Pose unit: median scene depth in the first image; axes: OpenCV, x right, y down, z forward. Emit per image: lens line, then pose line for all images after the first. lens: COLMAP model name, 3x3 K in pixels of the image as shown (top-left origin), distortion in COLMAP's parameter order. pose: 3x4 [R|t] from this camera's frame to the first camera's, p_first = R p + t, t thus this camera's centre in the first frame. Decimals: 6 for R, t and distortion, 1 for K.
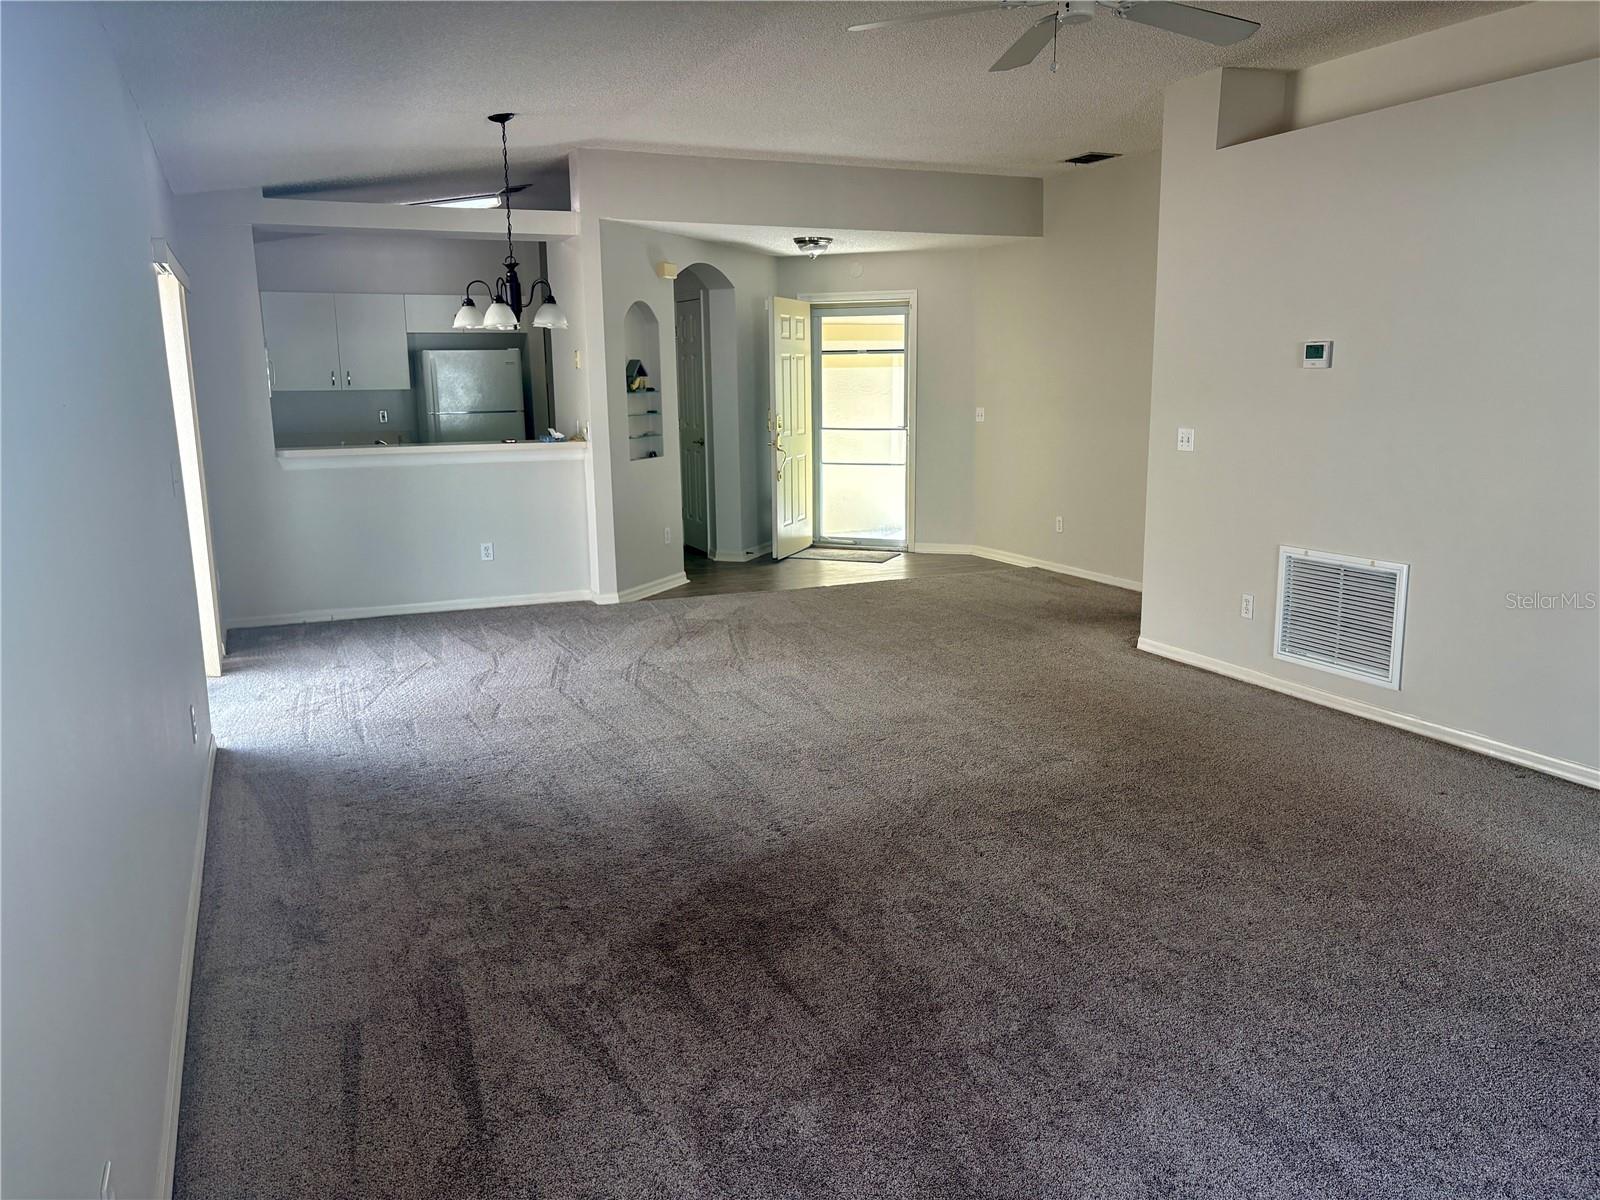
lens RADIAL K [[1230.6, 0, 802.2], [0, 1230.6, 611.8], [0, 0, 1]] dist [0.046978, -0.008850]
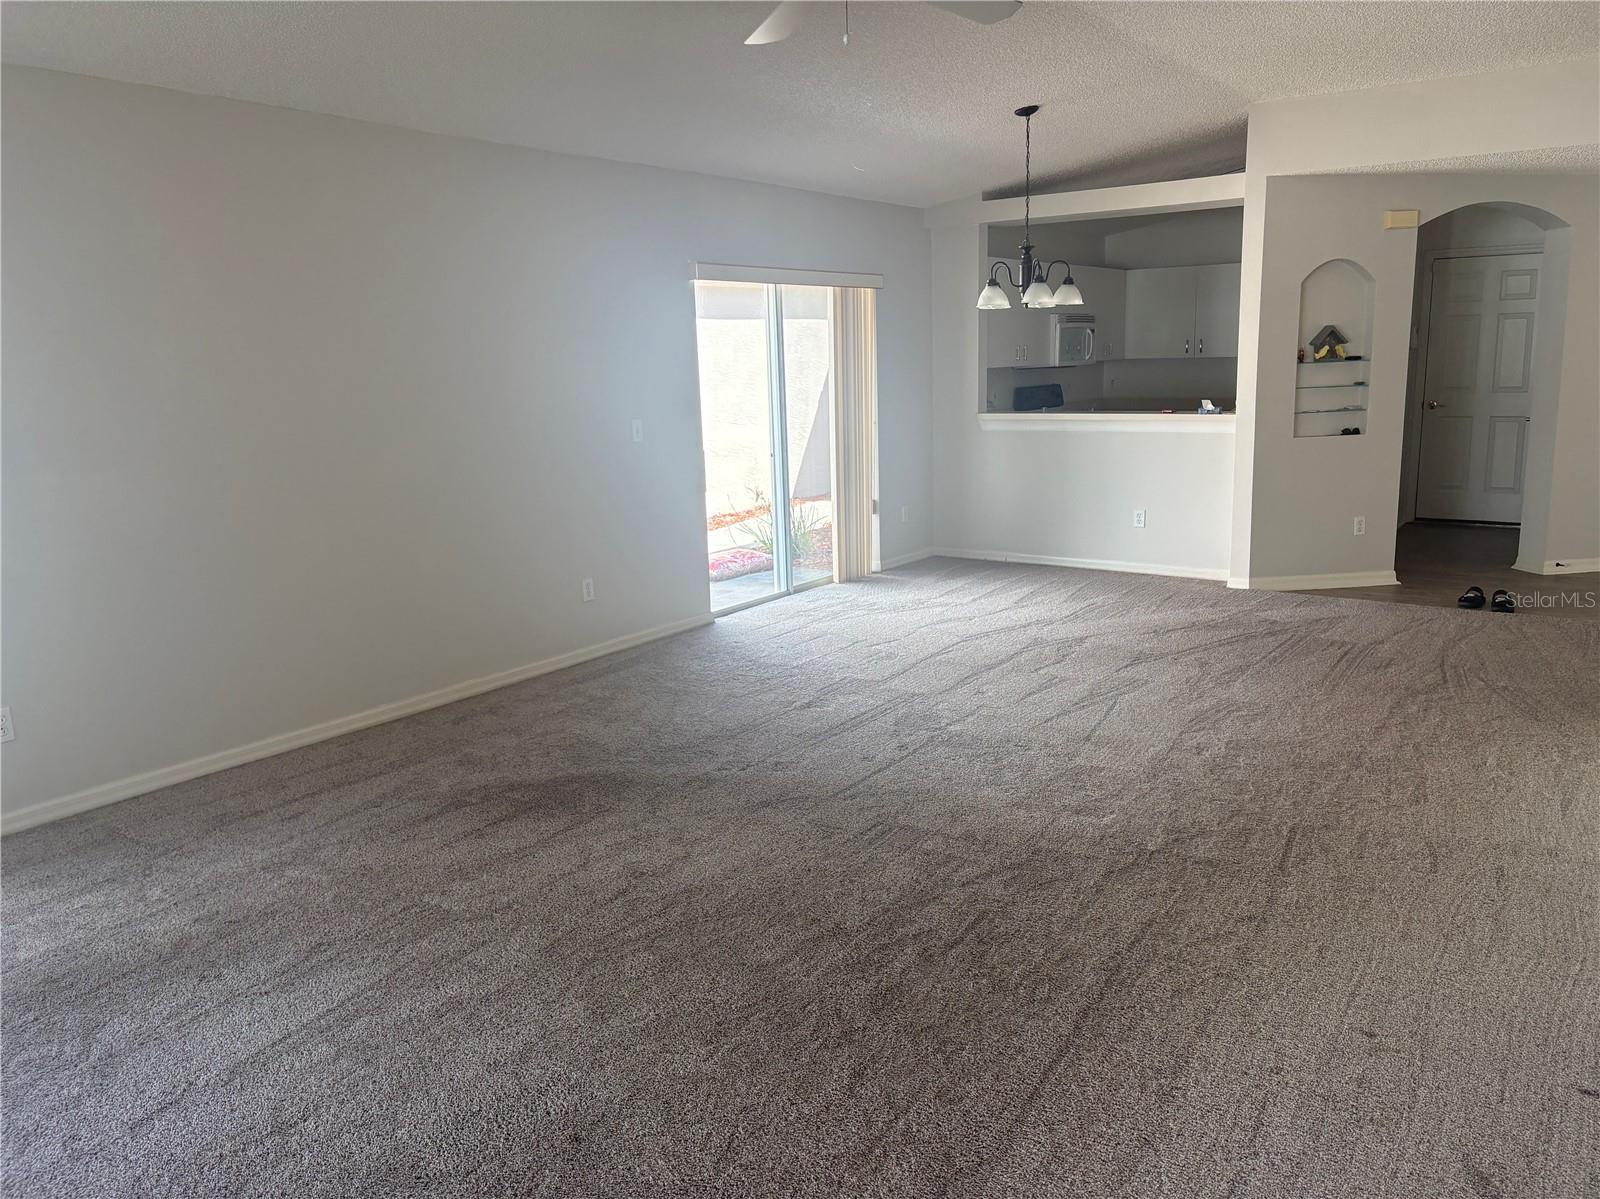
lens RADIAL K [[1230.6, 0, 801.9], [0, 1230.6, 591.1], [0, 0, 1]] dist [0.046978, -0.008850]
pose [[0.502088, 0.164135, -0.849098, 0.619665], [-0.147300, 0.983708, 0.103055, -0.068333], [0.852180, 0.073329, 0.518085, 0.296903]]
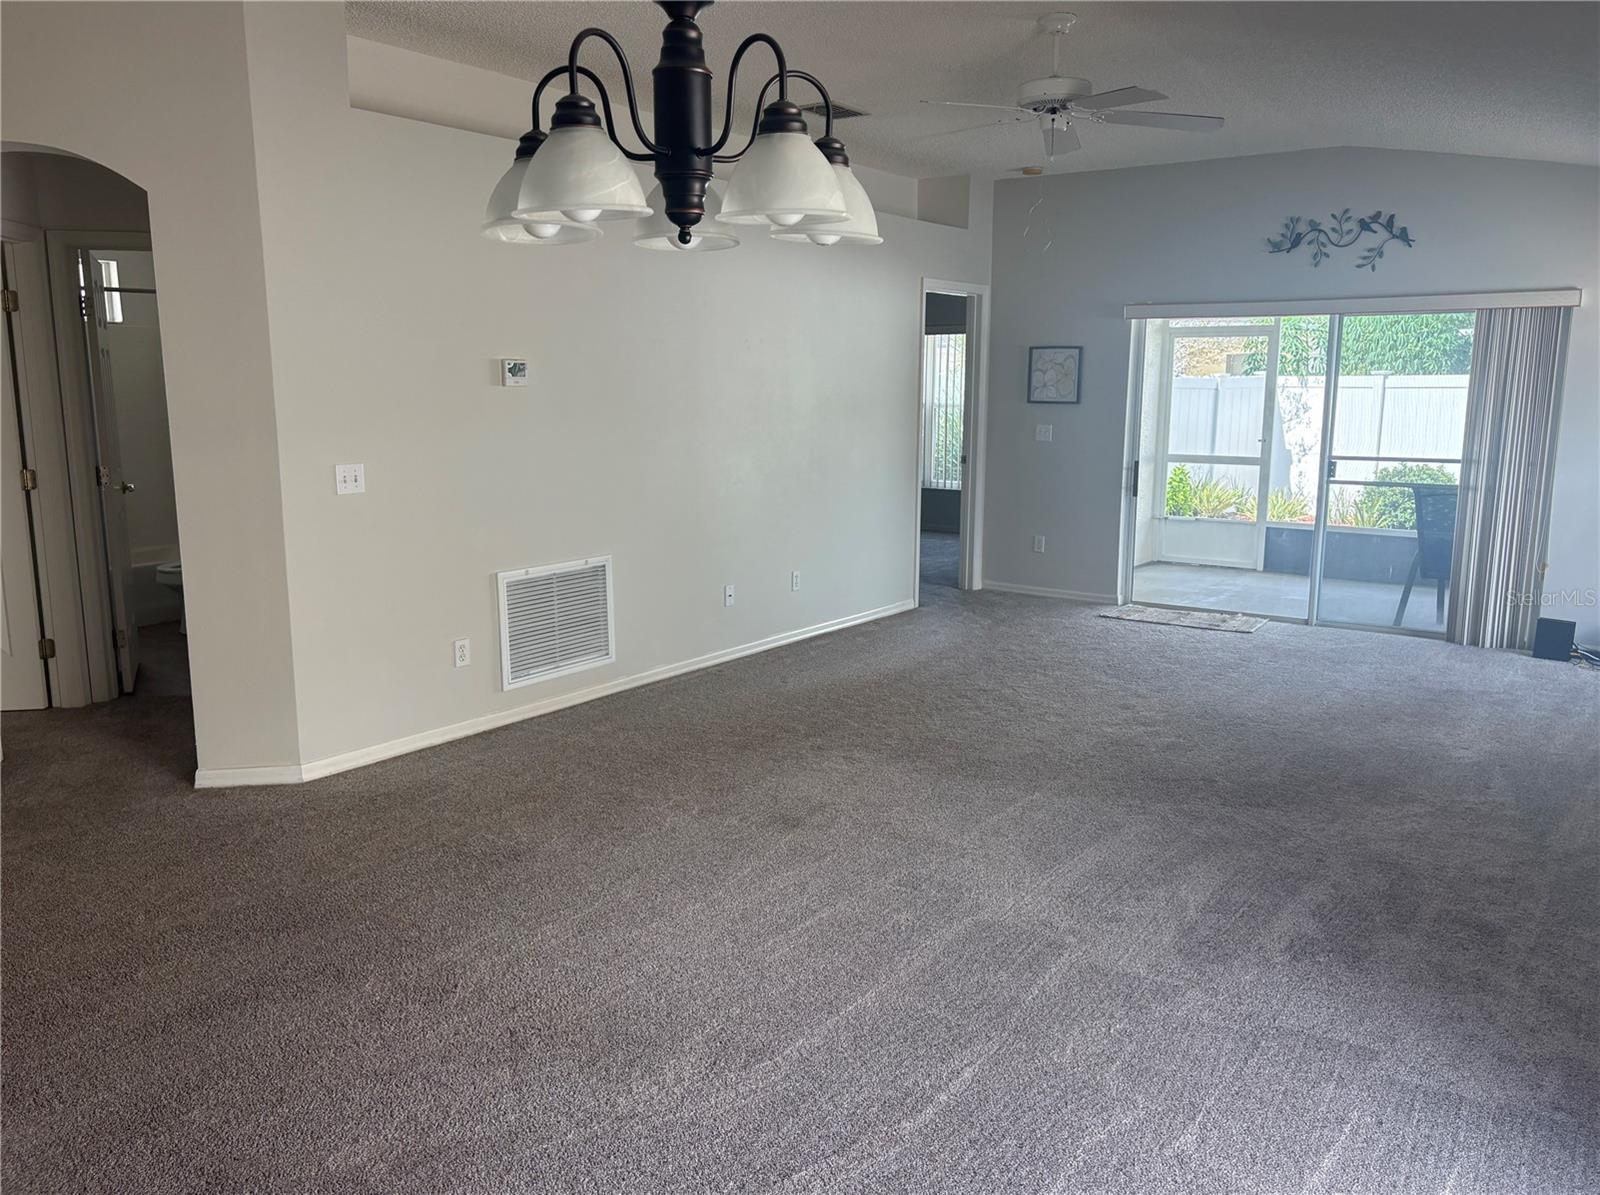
lens RADIAL K [[1230.6, 0, 800.3], [0, 1230.6, 596.9], [0, 0, 1]] dist [0.046978, -0.008850]
pose [[-0.504719, -0.140475, 0.851778, -0.526933], [0.172207, 0.950459, 0.258790, -0.236799], [-0.845934, 0.277298, -0.455524, 1.220332]]
